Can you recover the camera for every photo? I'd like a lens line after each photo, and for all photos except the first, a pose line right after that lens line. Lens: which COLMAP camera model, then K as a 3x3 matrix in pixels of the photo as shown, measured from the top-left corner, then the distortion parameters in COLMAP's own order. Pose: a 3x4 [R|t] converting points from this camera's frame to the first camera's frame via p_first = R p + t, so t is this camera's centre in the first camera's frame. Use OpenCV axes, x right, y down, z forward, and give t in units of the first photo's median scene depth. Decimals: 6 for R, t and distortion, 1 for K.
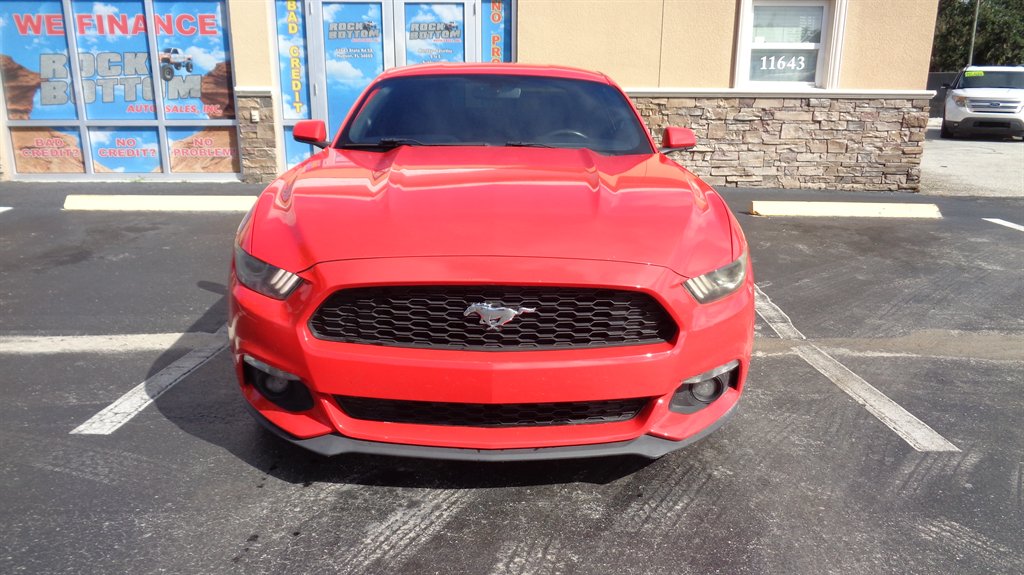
lens RADIAL K [[778.1, 0, 518.4], [0, 778.1, 286.9], [0, 0, 1]] dist [-0.005885, 0.006333]
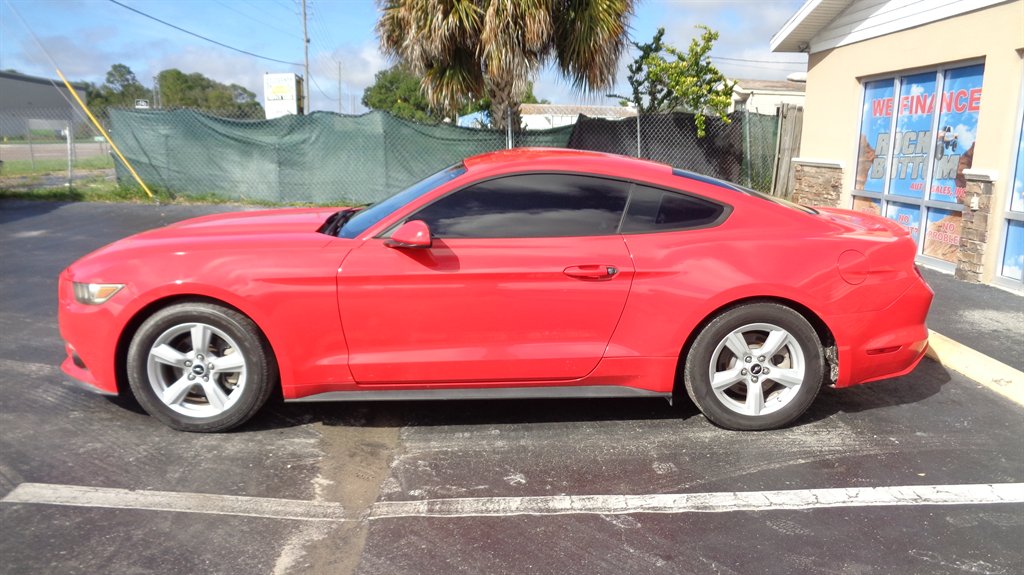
lens RADIAL K [[778.1, 0, 529.8], [0, 778.1, 294.0], [0, 0, 1]] dist [-0.005885, 0.006333]
pose [[0.006253, 0.196054, -0.980573, 0.516736], [-0.268795, 0.944832, 0.187194, -0.155295], [0.963177, 0.262403, 0.058606, 0.510383]]
